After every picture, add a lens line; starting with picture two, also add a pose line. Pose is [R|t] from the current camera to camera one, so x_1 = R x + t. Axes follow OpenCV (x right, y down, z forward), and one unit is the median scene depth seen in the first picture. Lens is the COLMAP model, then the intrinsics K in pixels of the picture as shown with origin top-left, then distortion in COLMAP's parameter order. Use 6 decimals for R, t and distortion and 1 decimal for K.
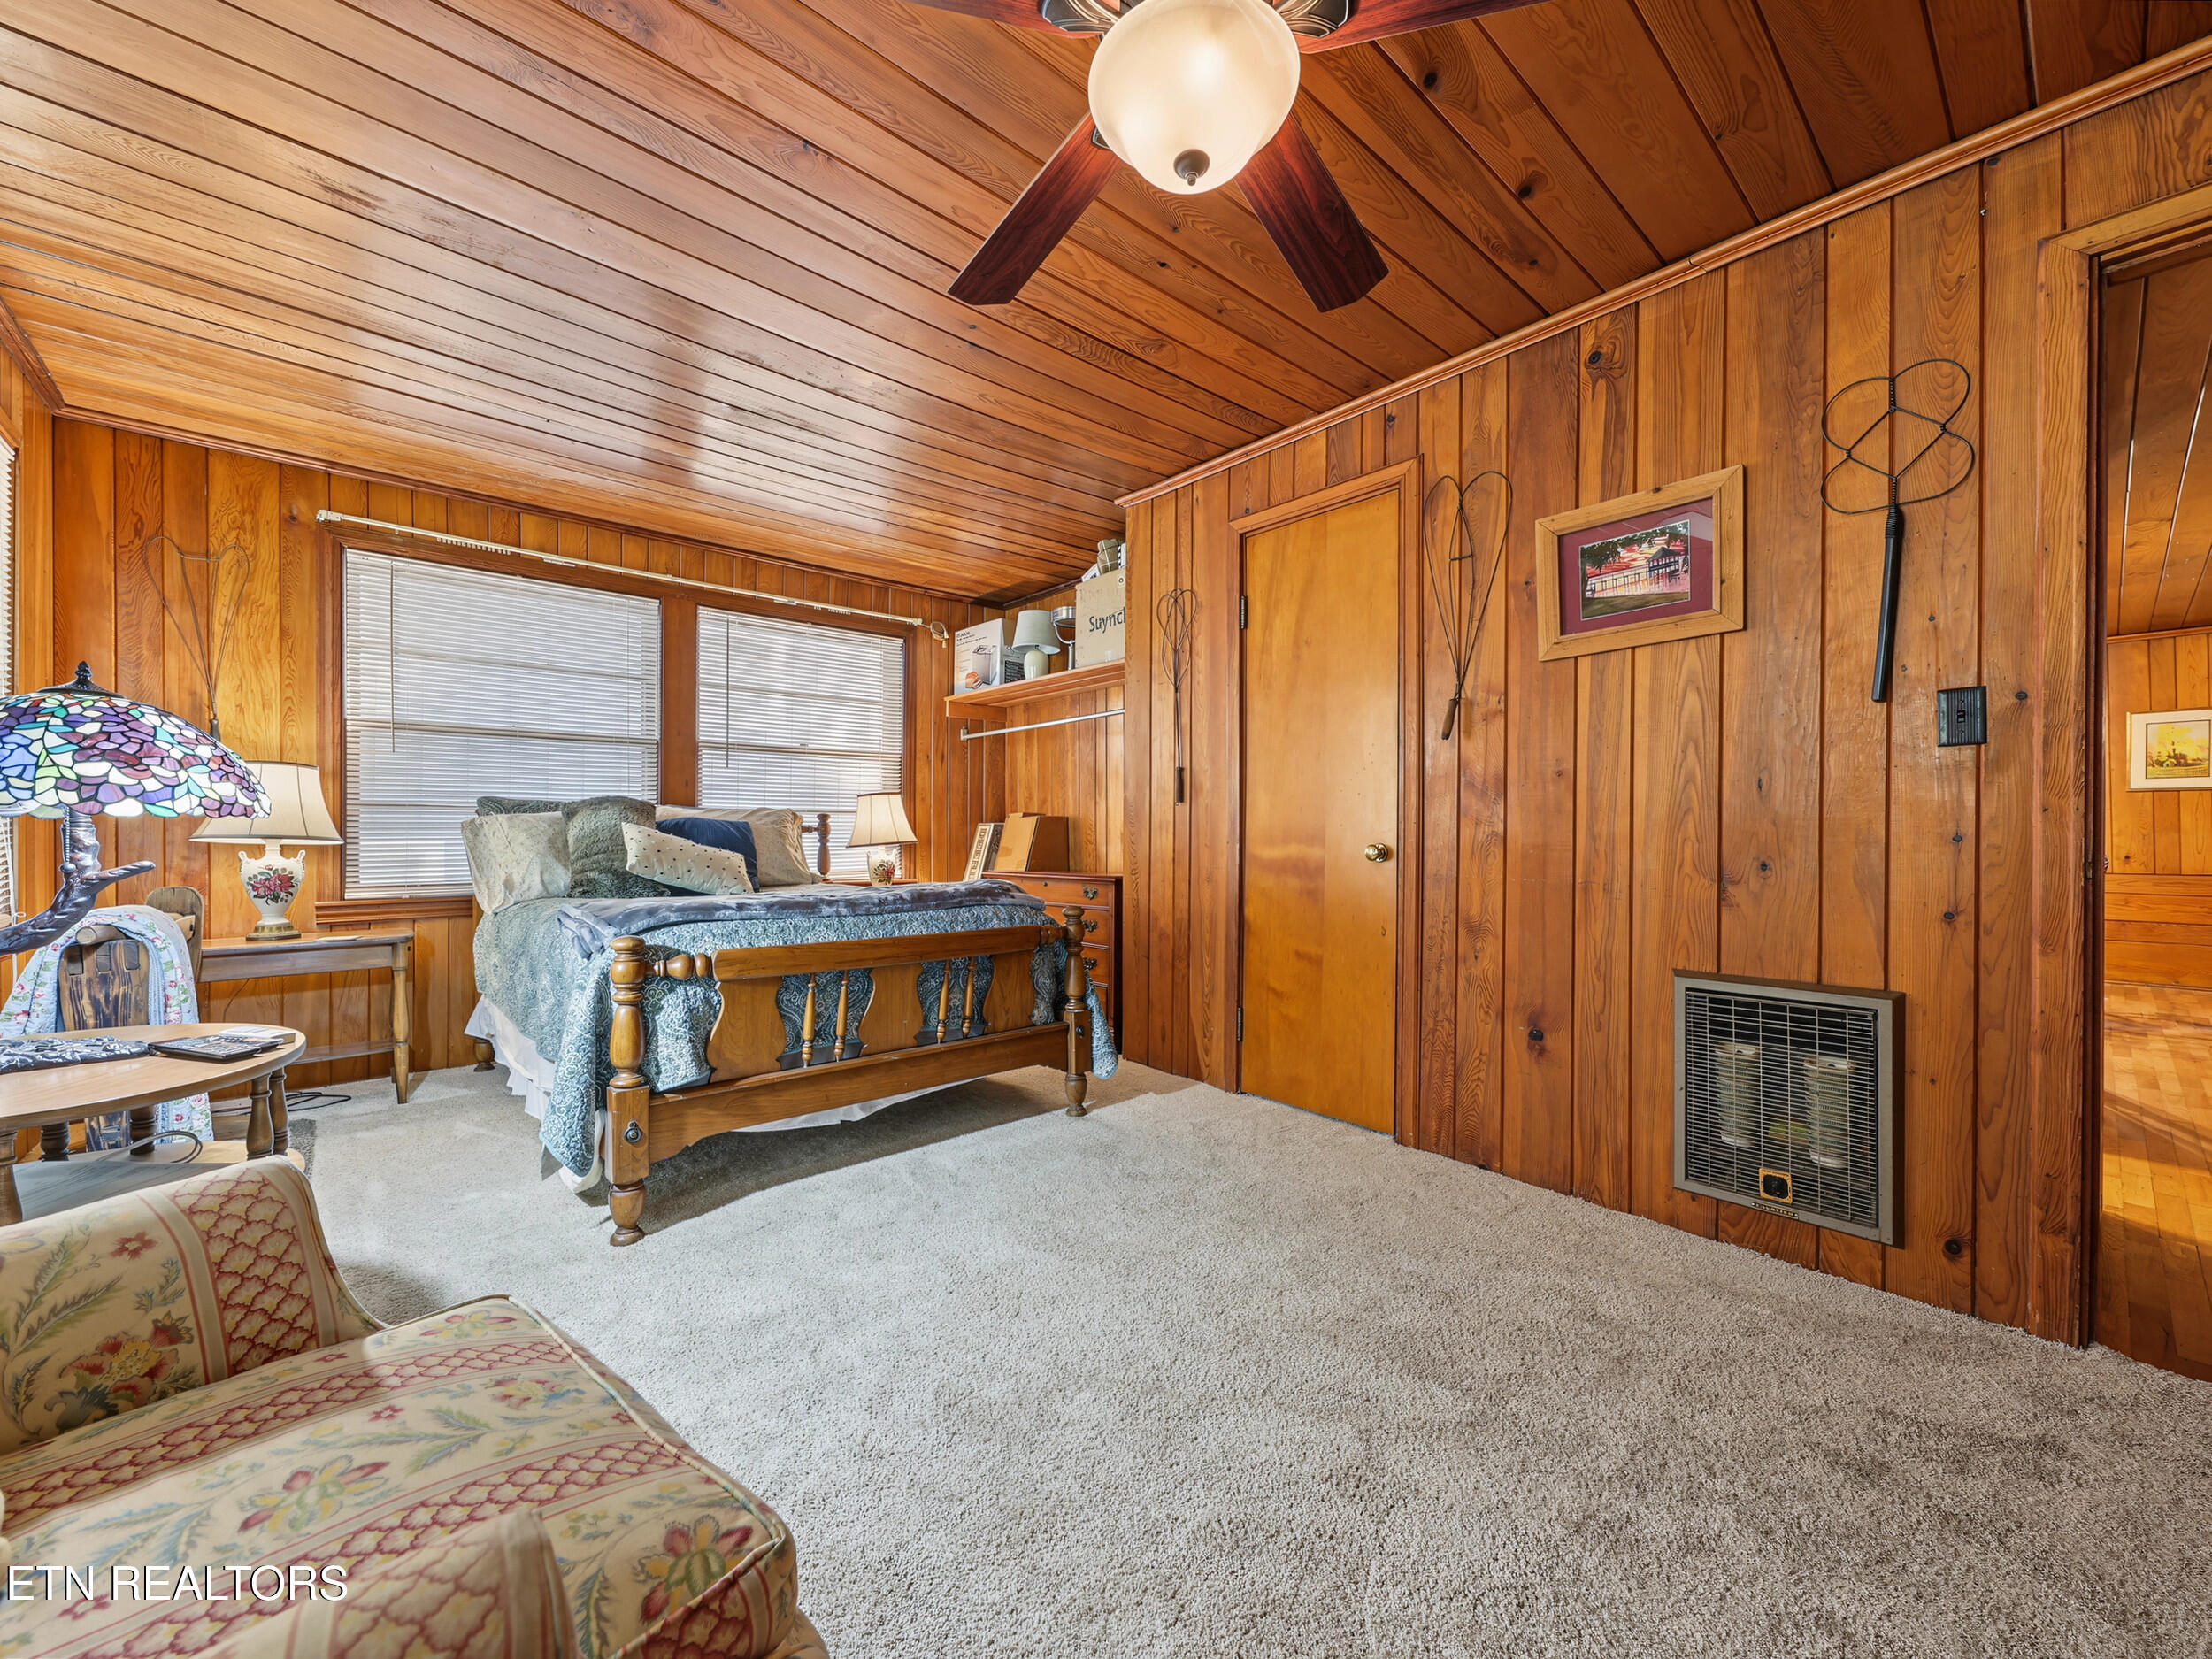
lens RADIAL K [[892.7, 0, 1092.2], [0, 892.7, 837.5], [0, 0, 1]] dist [0.002246, 0.000297]
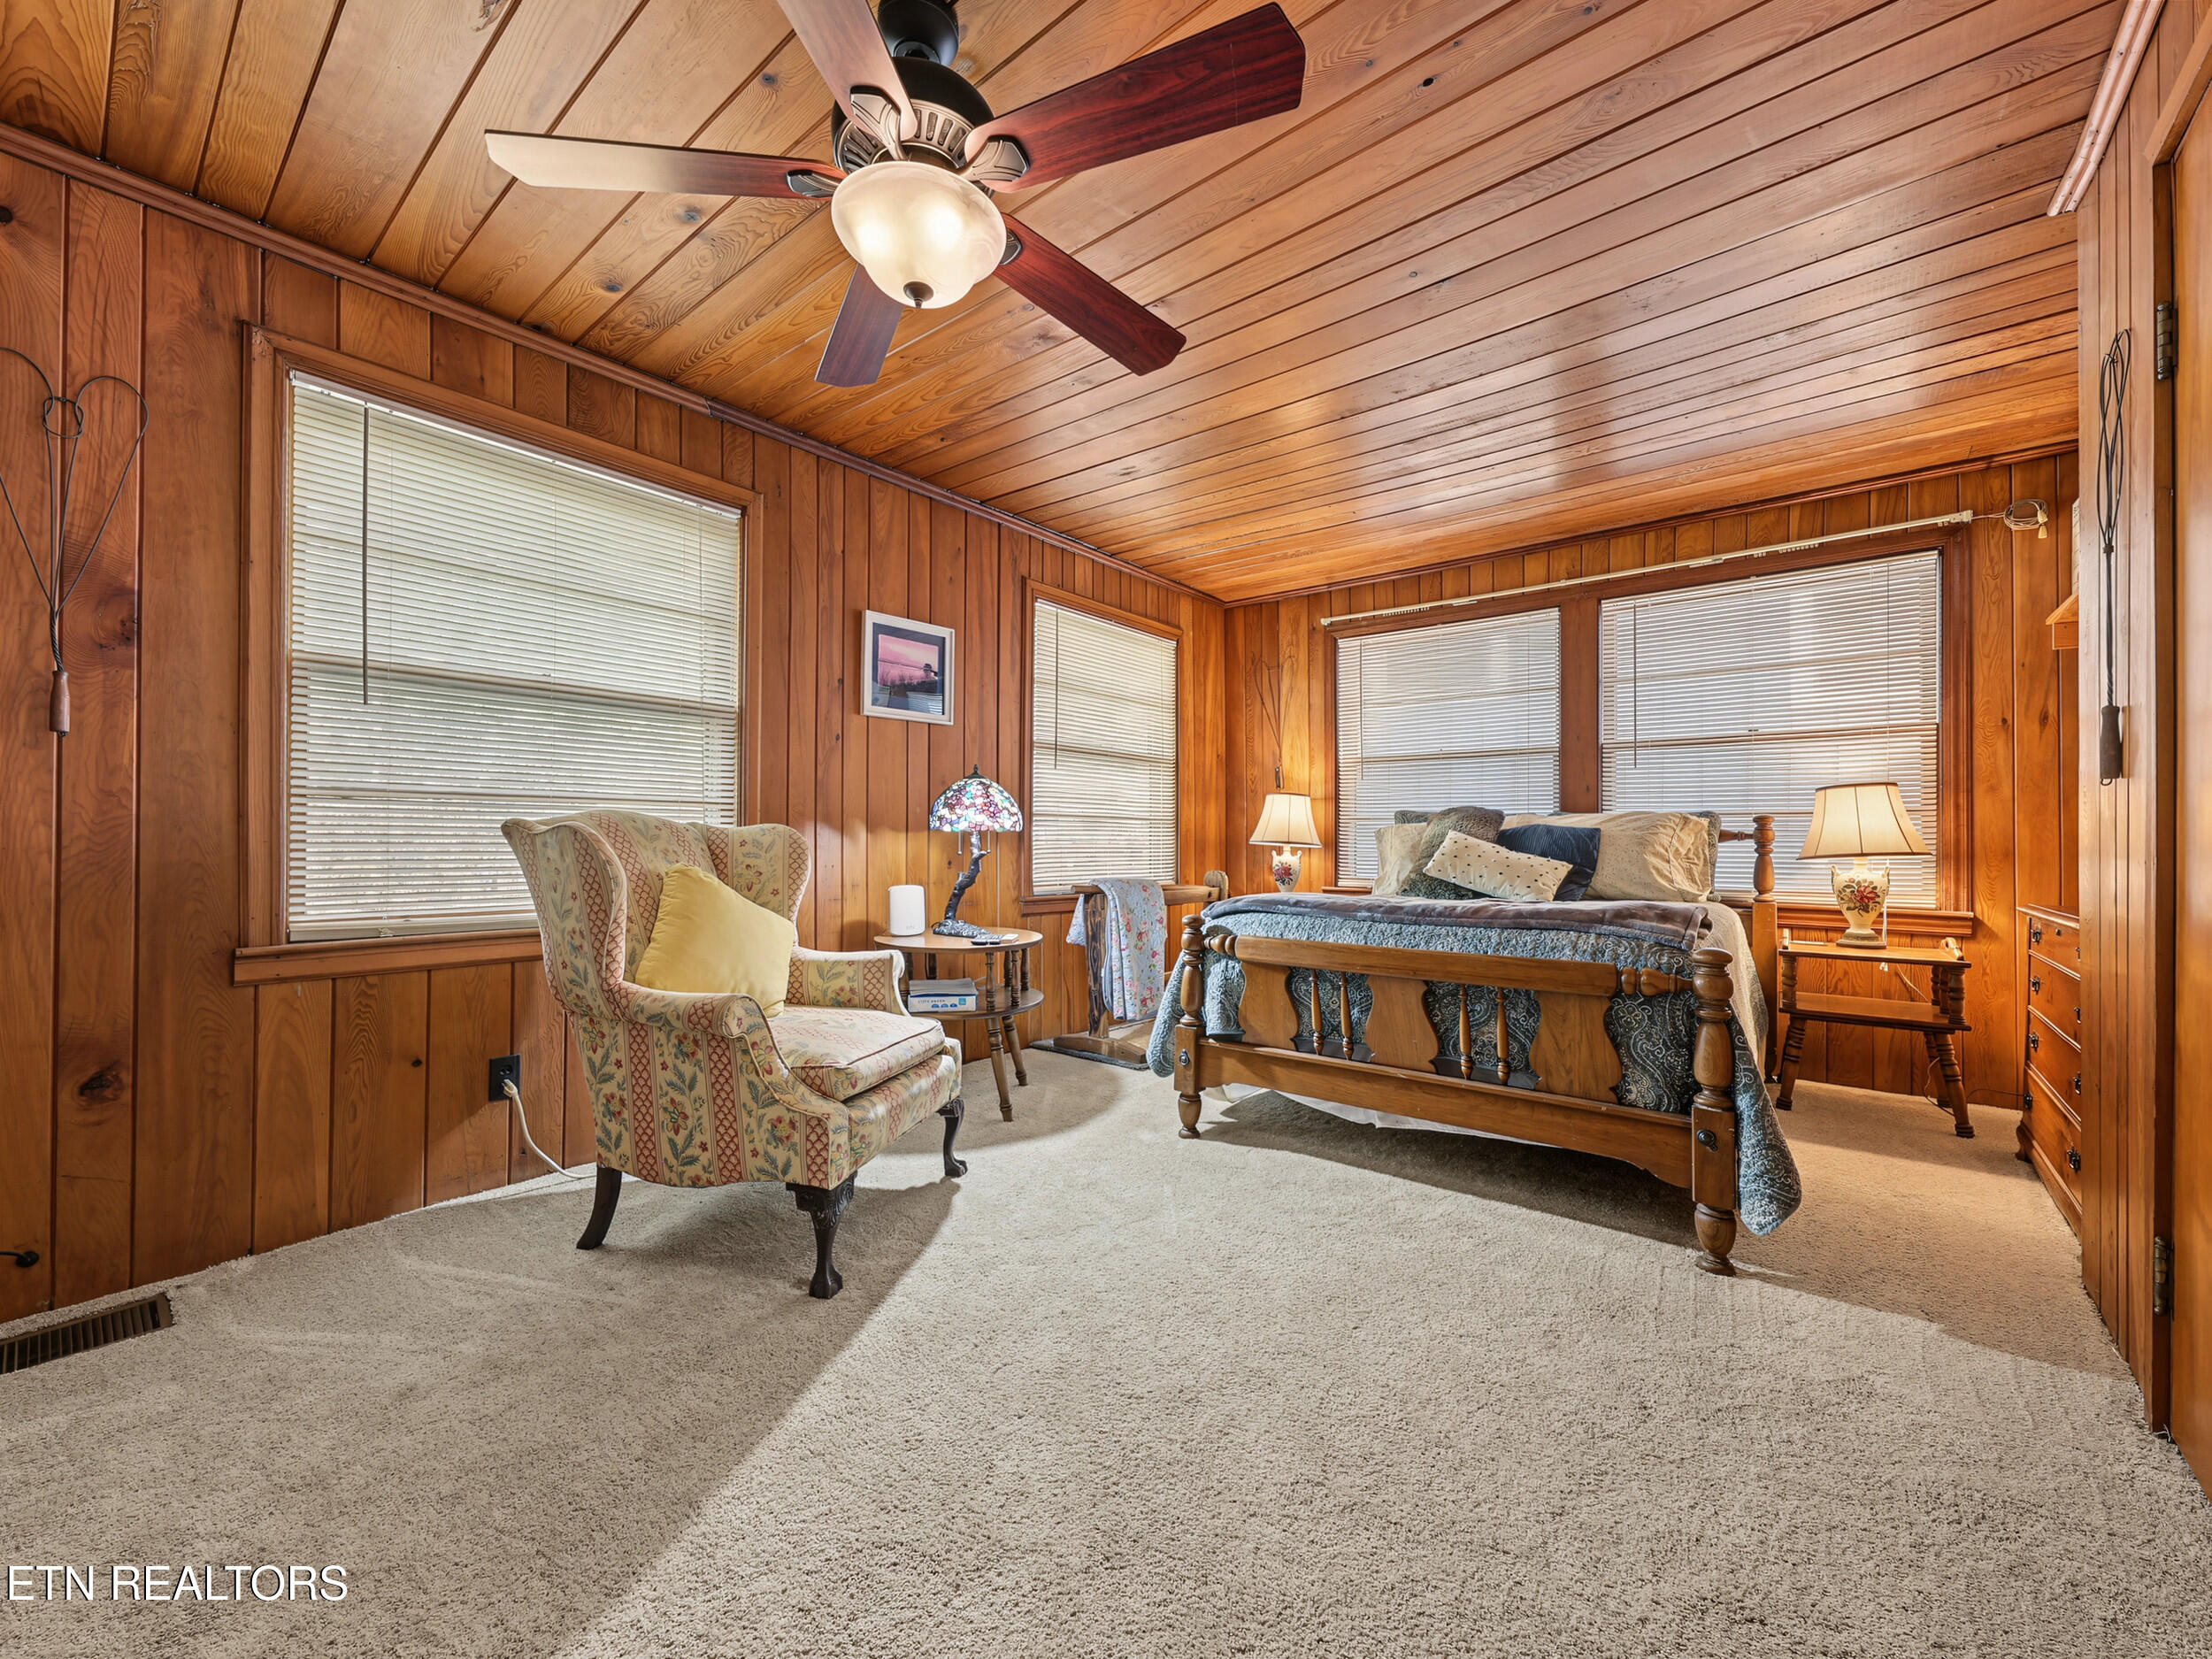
lens RADIAL K [[892.7, 0, 1092.2], [0, 892.7, 837.5], [0, 0, 1]] dist [0.002246, 0.000297]
pose [[0.157330, -0.001853, -0.987544, 0.522453], [-0.007802, 0.999965, -0.003120, -0.001194], [0.987515, 0.008196, 0.157310, 0.409966]]
